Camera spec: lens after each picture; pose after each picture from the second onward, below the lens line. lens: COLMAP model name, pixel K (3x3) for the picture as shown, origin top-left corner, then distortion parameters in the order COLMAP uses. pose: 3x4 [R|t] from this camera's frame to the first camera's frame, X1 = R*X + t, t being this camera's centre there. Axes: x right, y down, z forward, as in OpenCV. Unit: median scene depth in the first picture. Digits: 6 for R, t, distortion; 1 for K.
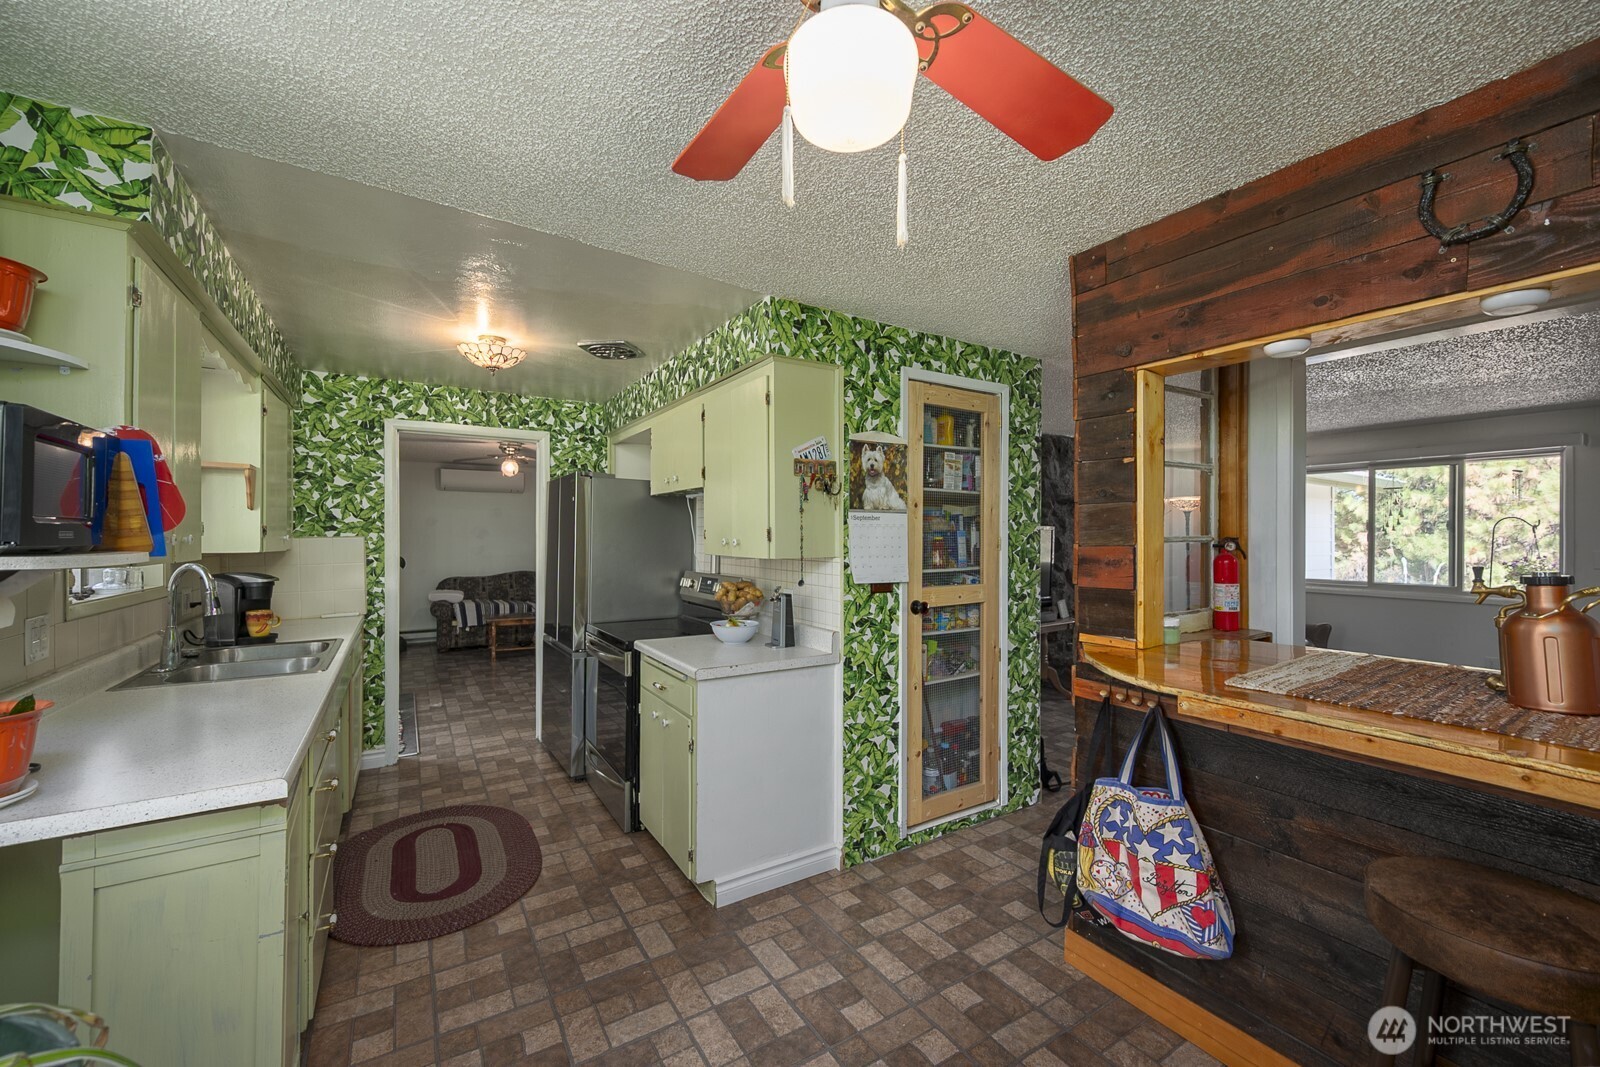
lens RADIAL K [[632.0, 0, 801.1], [0, 632.0, 537.0], [0, 0, 1]] dist [-0.000135, -0.000567]
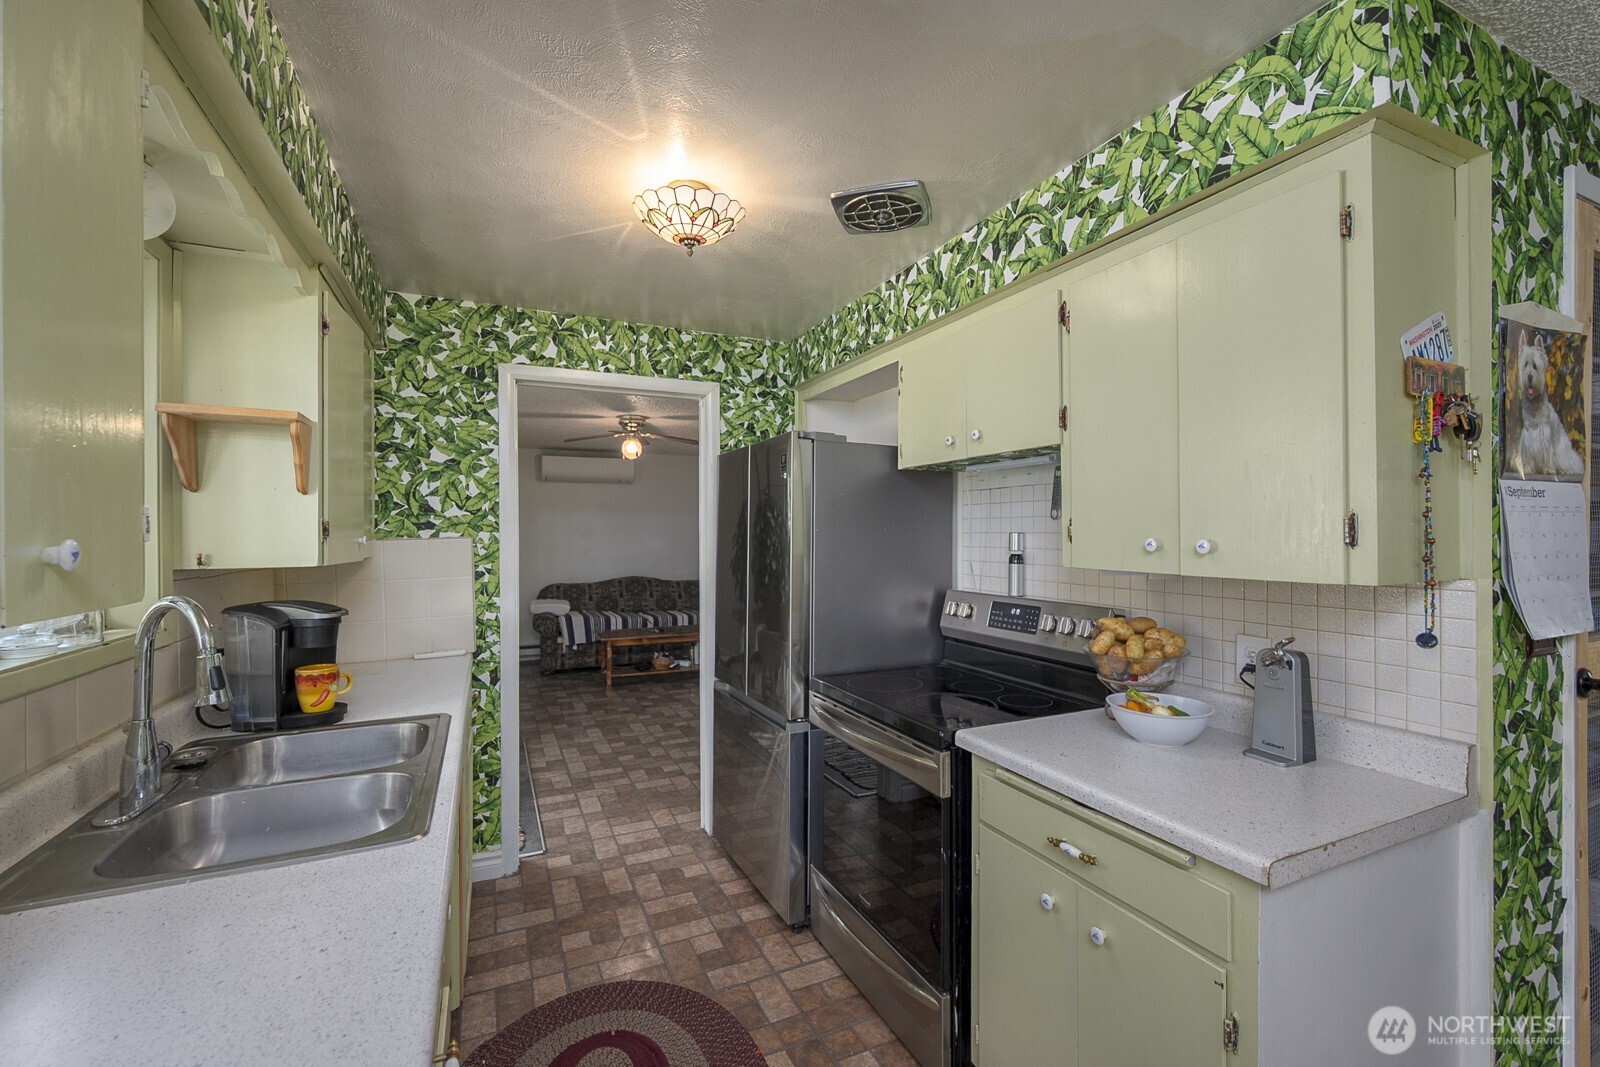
lens RADIAL K [[671.2, 0, 802.0], [0, 671.2, 533.3], [0, 0, 1]] dist [-0.001009, -0.000026]
pose [[0.992588, -0.005957, -0.121380, -0.292942], [0.005835, 0.999982, -0.001359, -0.002632], [0.121386, 0.000641, 0.992605, 0.381378]]
